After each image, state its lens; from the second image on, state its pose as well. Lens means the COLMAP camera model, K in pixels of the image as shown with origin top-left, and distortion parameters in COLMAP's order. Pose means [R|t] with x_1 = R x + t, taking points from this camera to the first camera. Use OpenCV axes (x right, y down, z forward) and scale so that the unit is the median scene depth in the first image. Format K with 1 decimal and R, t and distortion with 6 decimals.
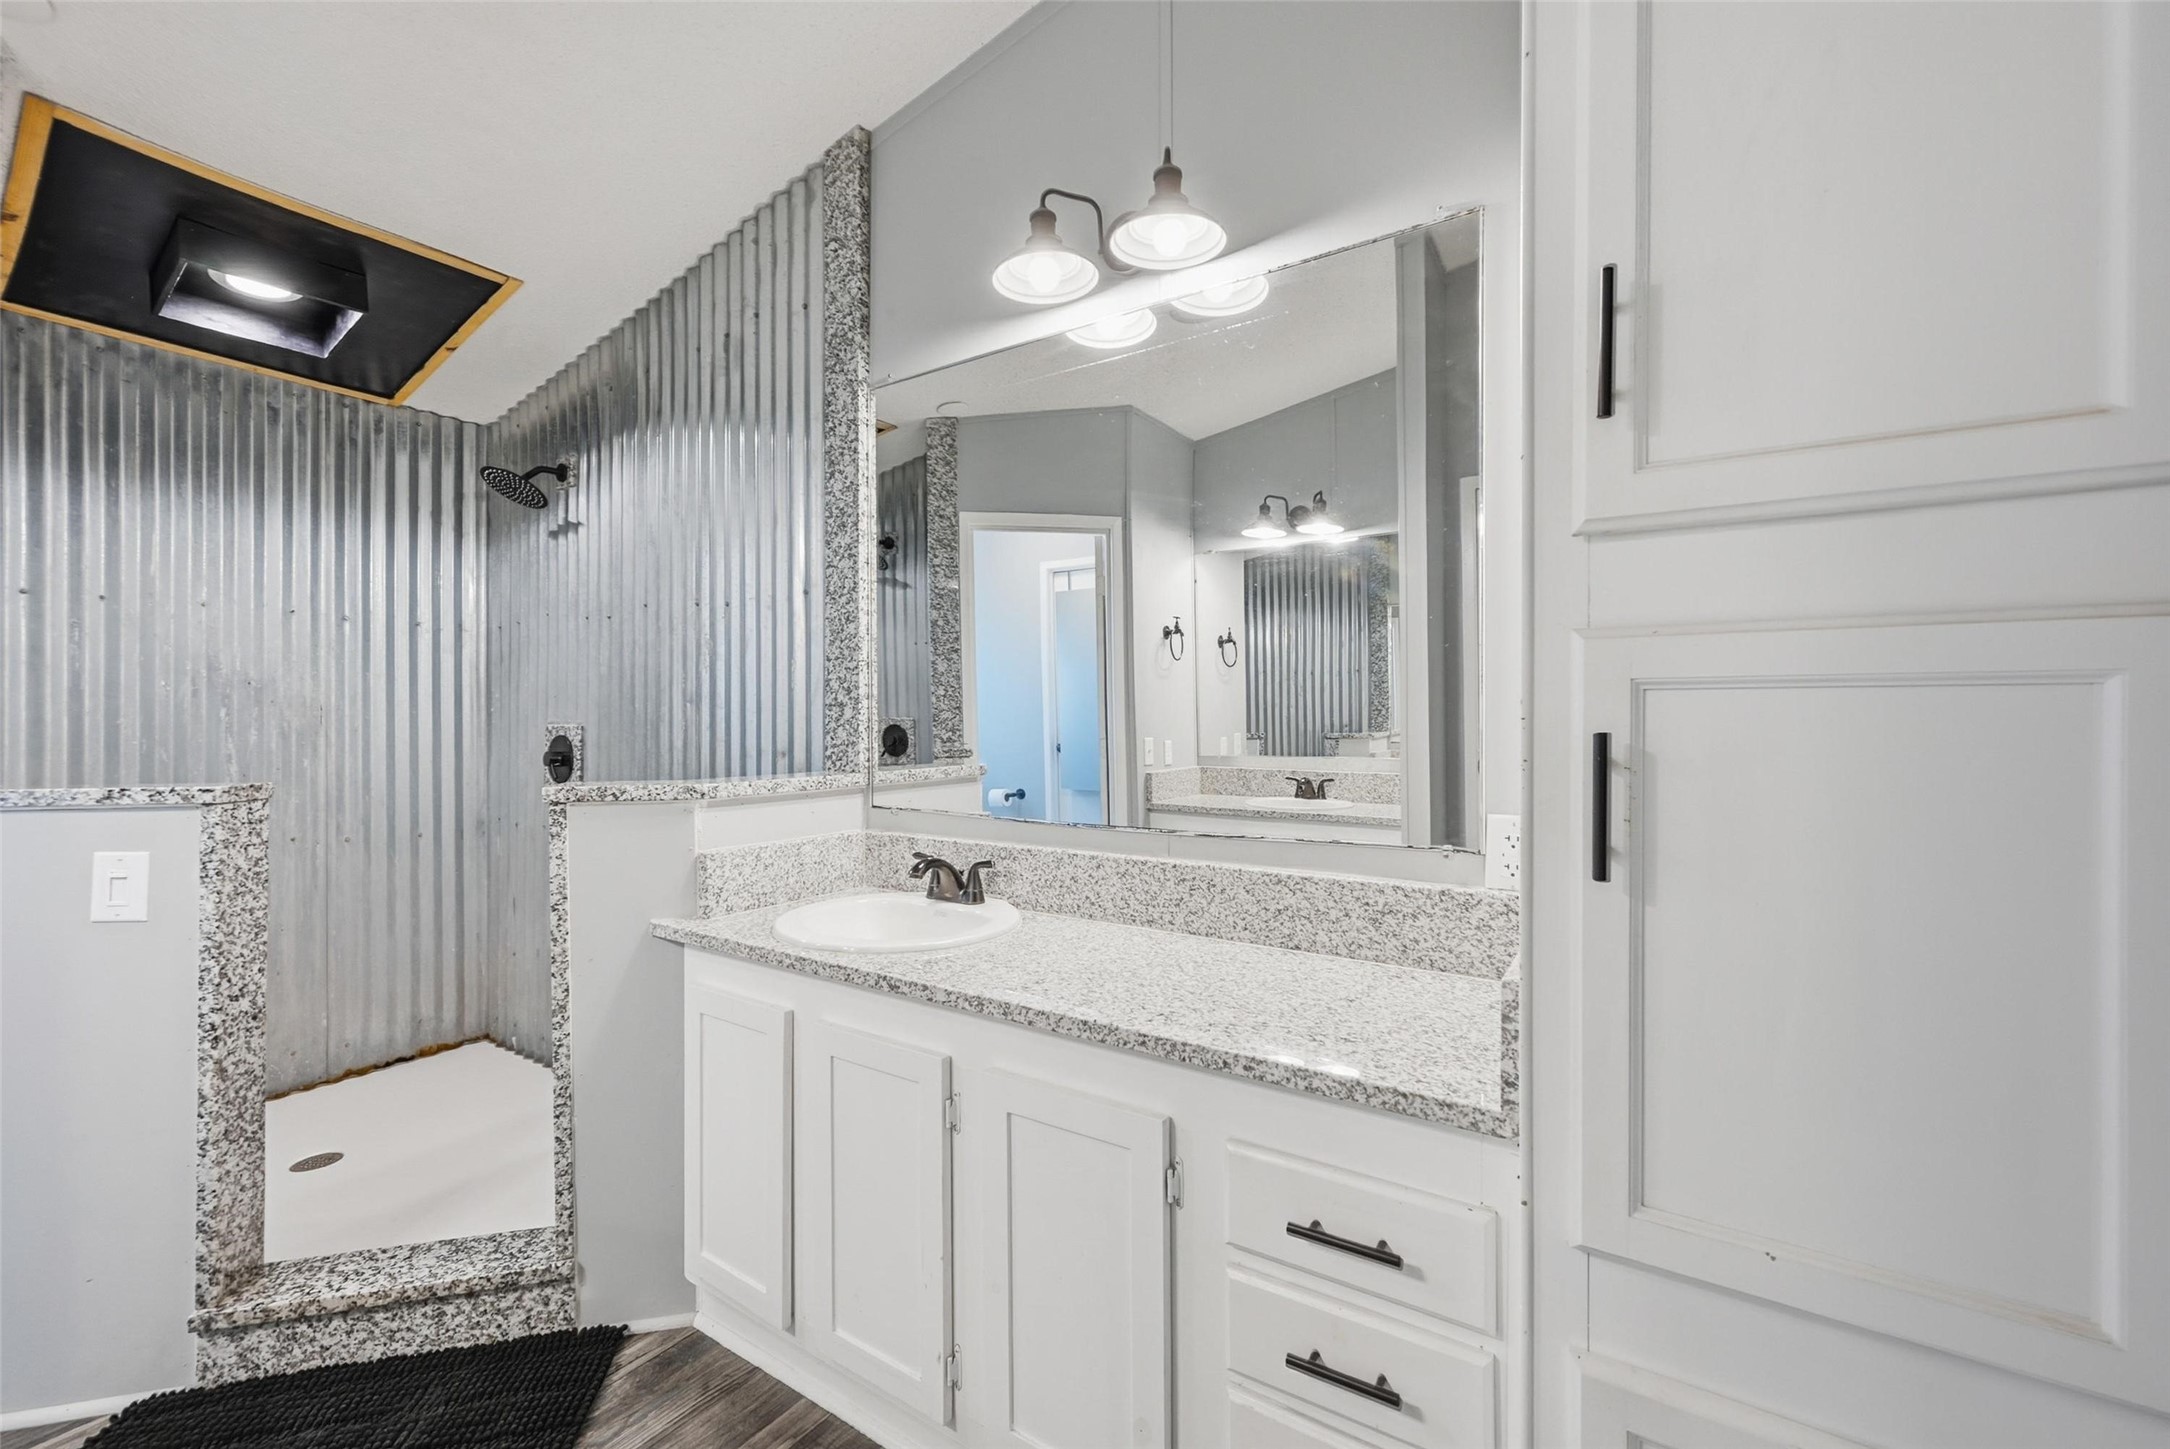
lens RADIAL K [[862.0, 0, 1084.9], [0, 862.0, 722.9], [0, 0, 1]] dist [-0.002162, 0.000330]
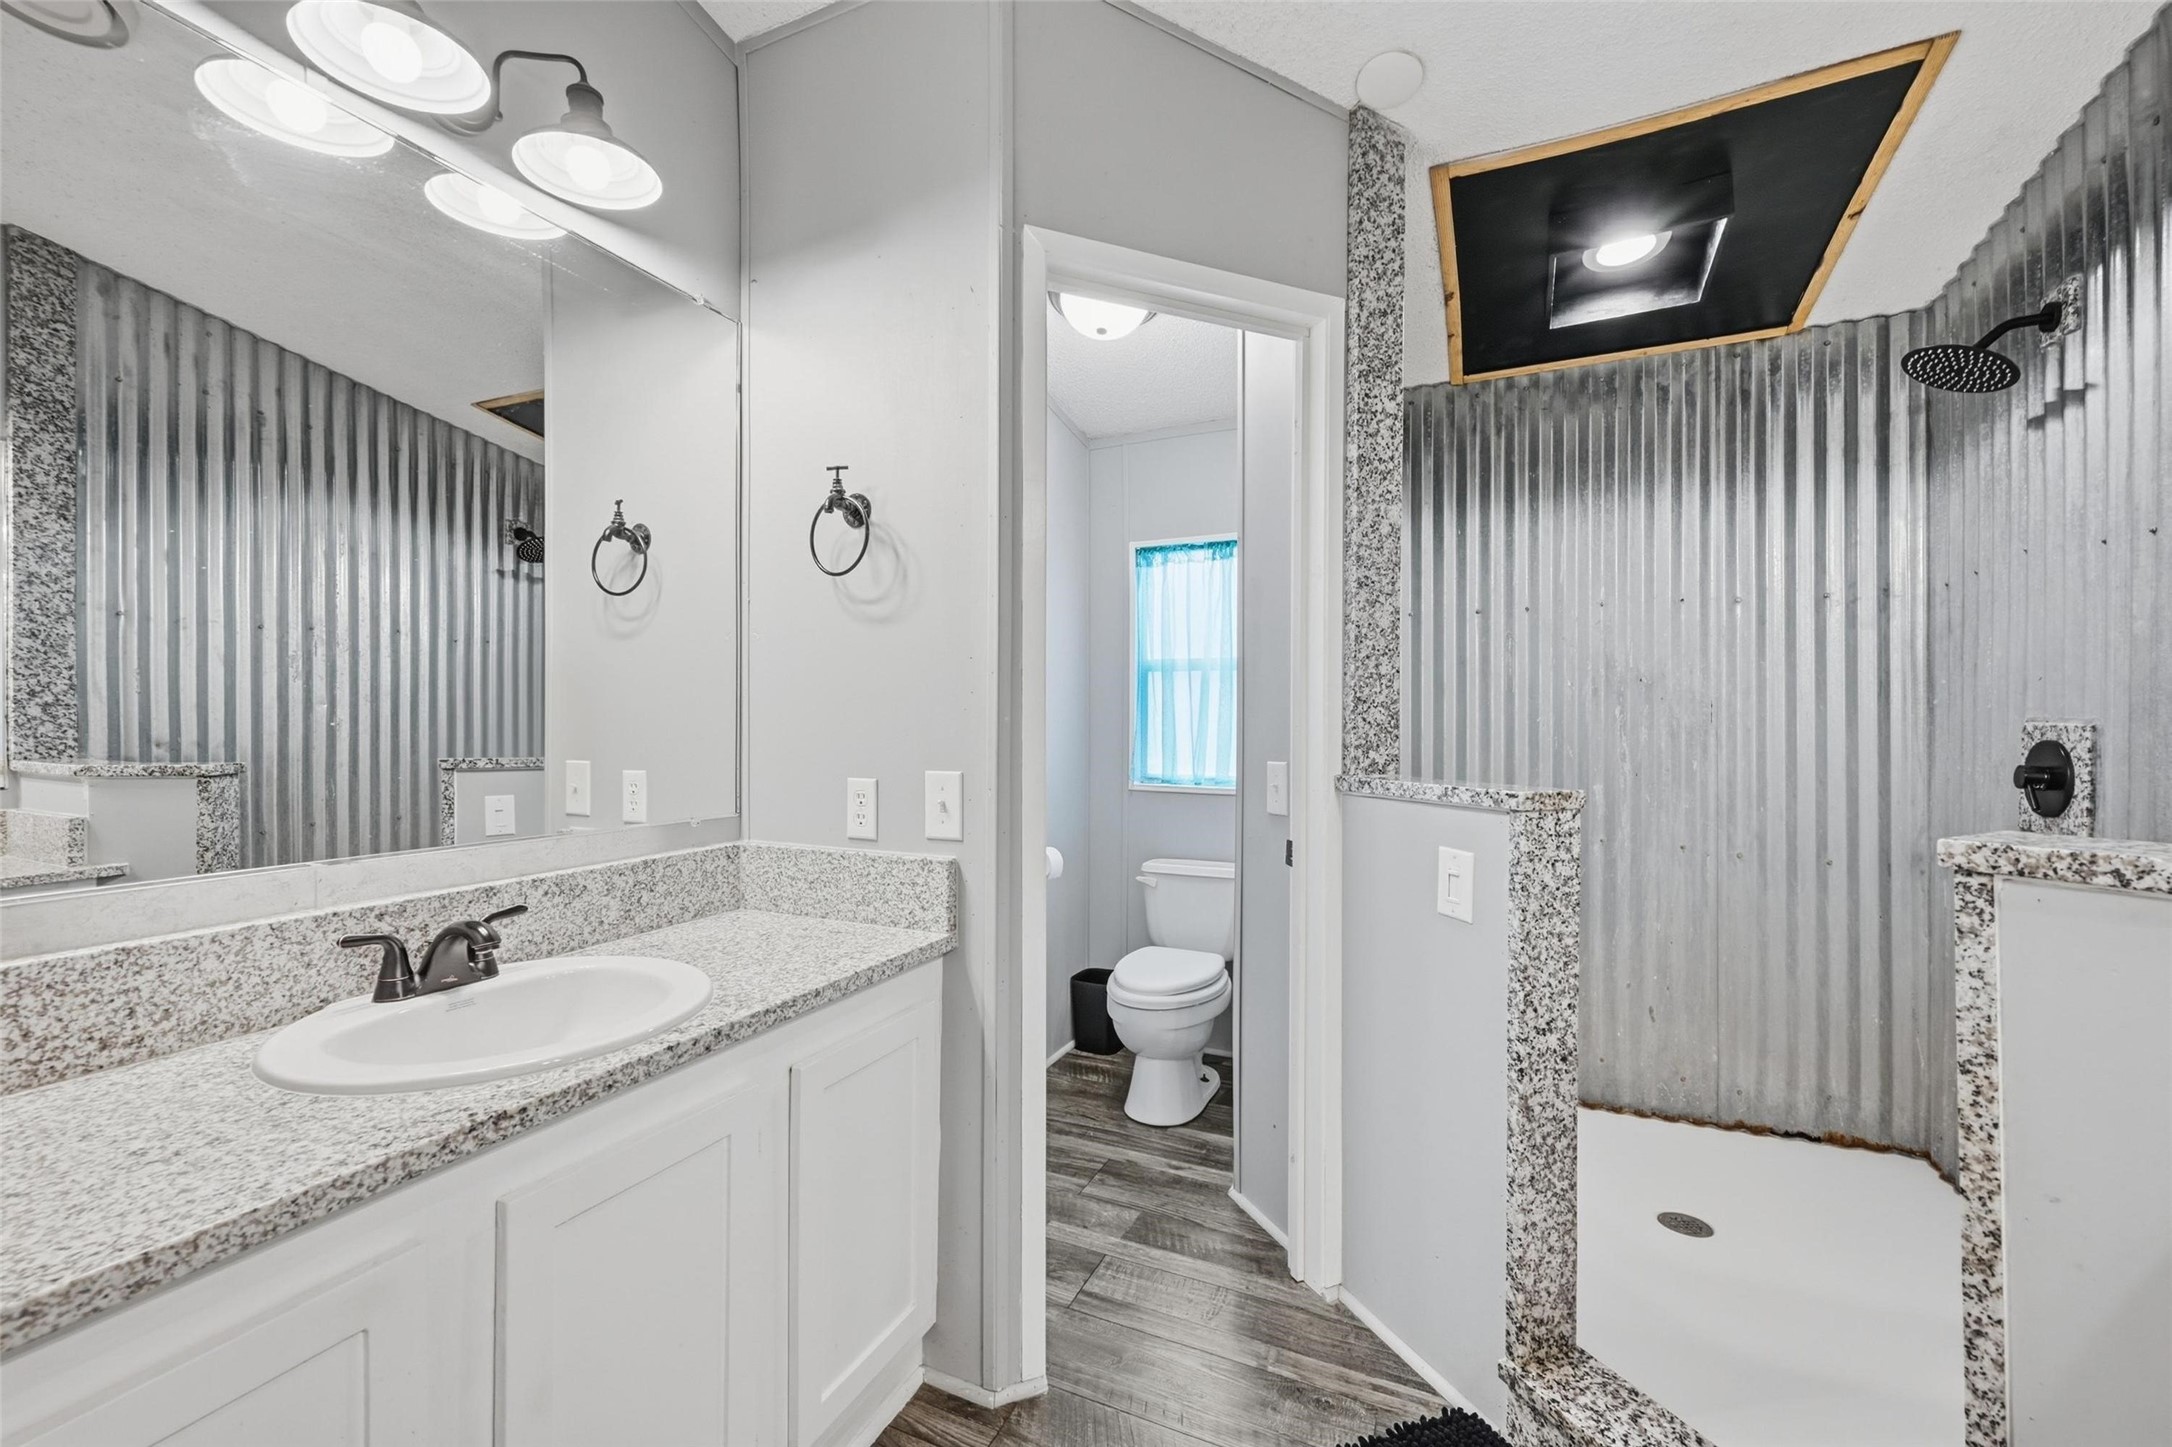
lens RADIAL K [[862.8, 0, 1083.5], [0, 862.8, 724.7], [0, 0, 1]] dist [-0.002162, 0.000330]
pose [[0.149922, 0.001495, -0.988697, -0.101885], [0.002426, 0.999995, 0.001880, 0.000703], [0.988695, -0.002681, 0.149917, 0.224974]]
